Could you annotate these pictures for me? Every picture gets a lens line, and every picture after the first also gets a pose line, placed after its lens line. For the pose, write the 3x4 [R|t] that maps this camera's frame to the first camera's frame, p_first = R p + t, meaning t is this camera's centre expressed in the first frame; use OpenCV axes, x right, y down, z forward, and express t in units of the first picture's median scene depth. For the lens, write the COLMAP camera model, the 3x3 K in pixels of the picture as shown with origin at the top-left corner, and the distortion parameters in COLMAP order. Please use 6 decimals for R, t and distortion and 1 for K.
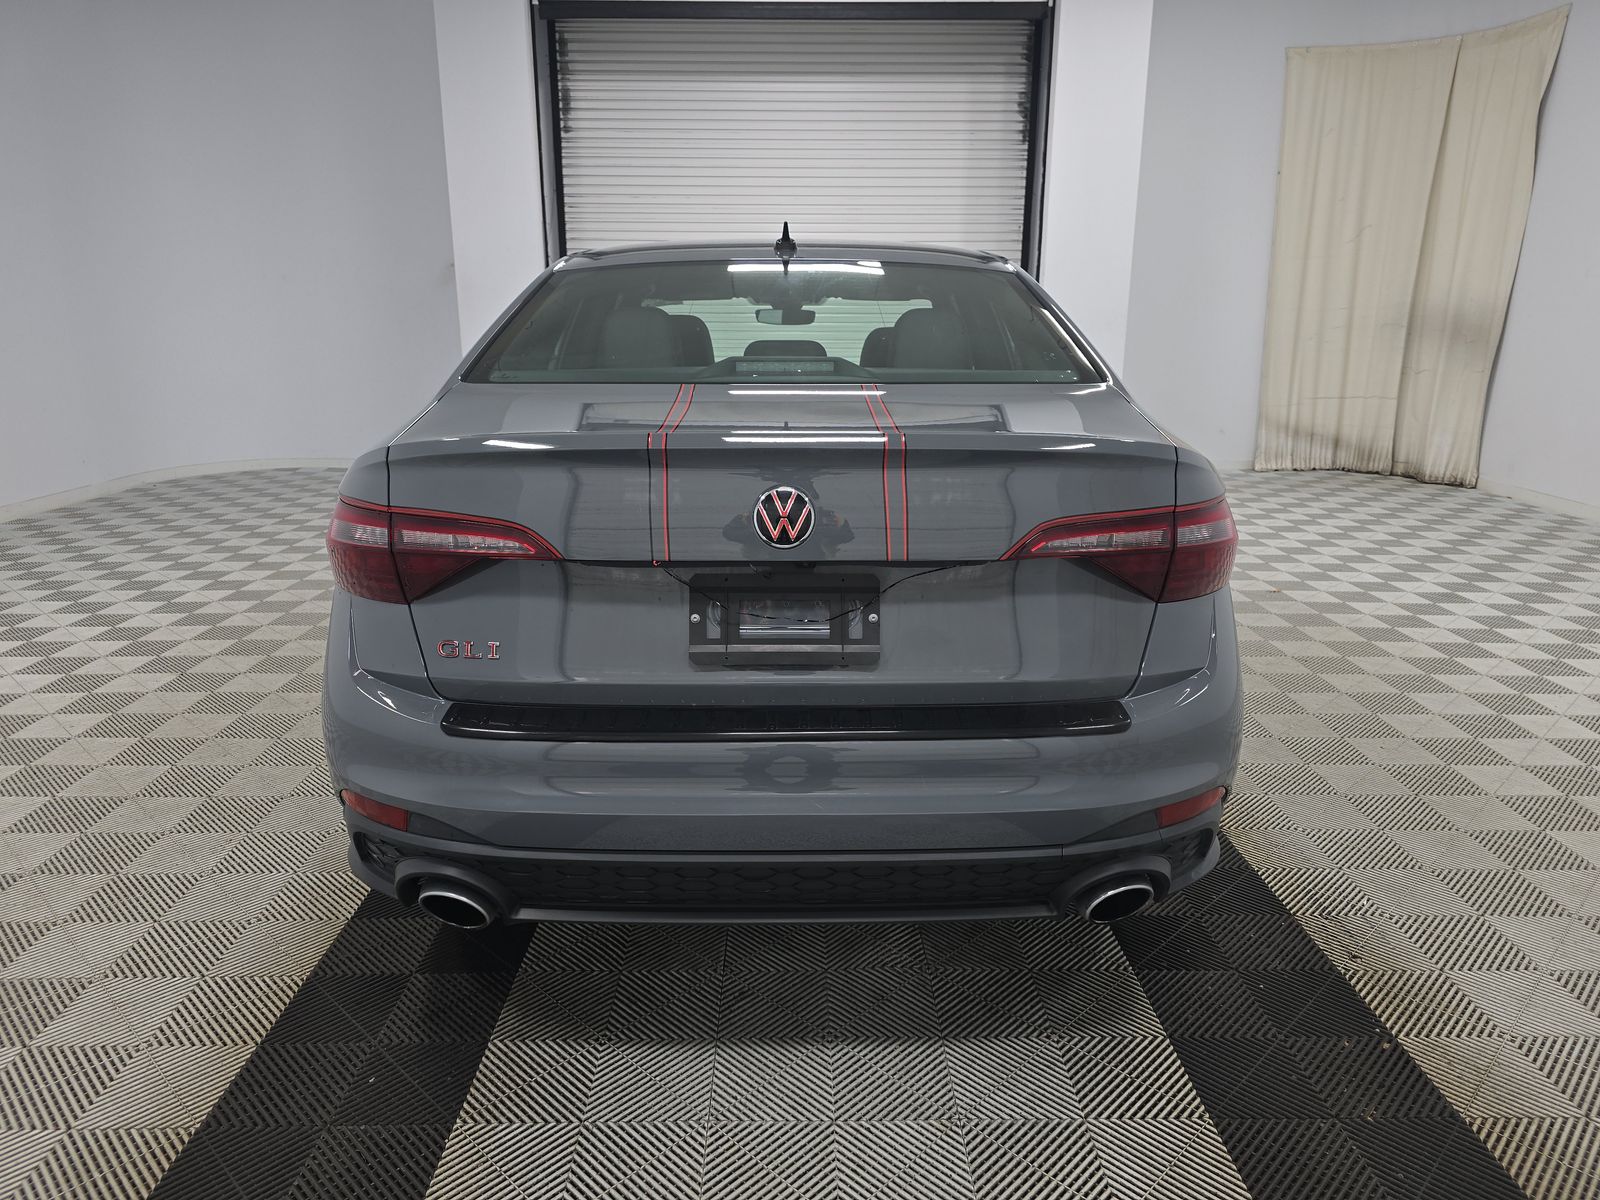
lens RADIAL K [[1104.4, 0, 800.0], [0, 1104.4, 600.0], [0, 0, 1]] dist [0.010143, 0.007529]
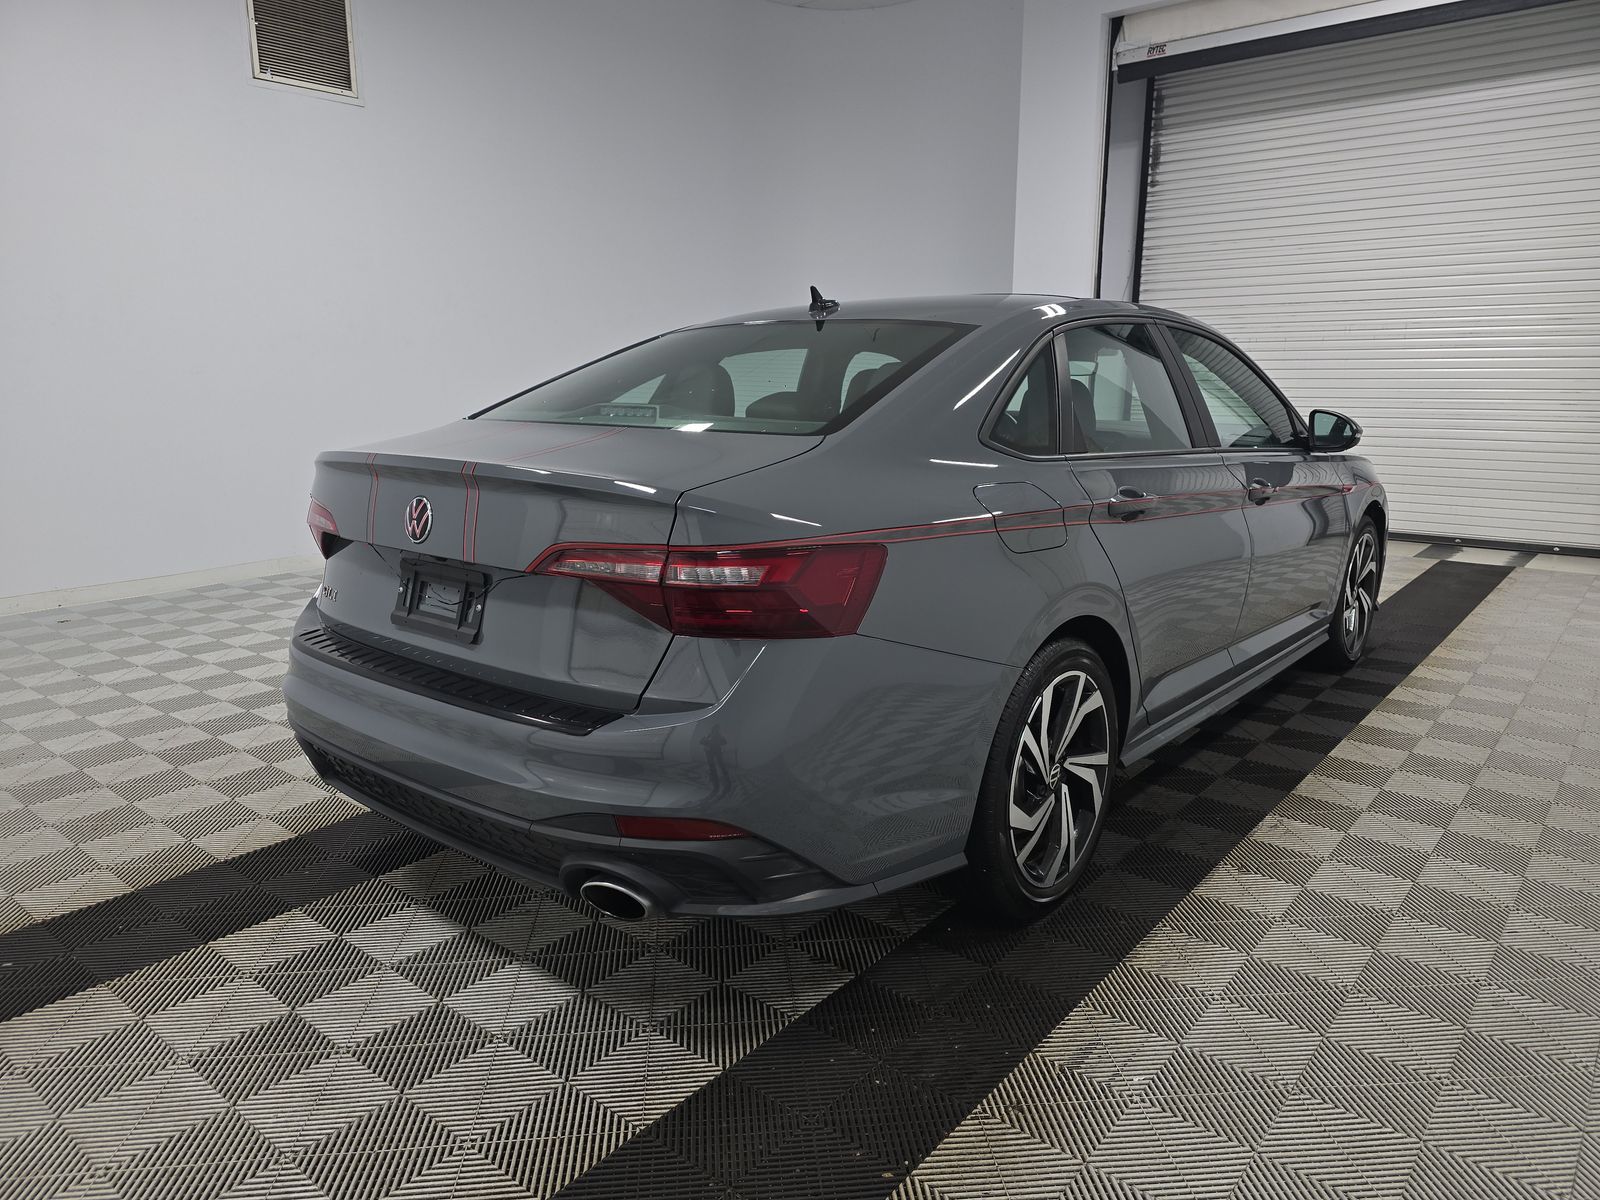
lens RADIAL K [[1067.0, 0, 800.0], [0, 1067.0, 600.0], [0, 0, 1]] dist [0.039703, -0.000941]
pose [[0.768806, 0.133298, -0.625435, 0.217084], [-0.155321, 0.987670, 0.019575, -0.014166], [0.620333, 0.082094, 0.780031, 0.053094]]
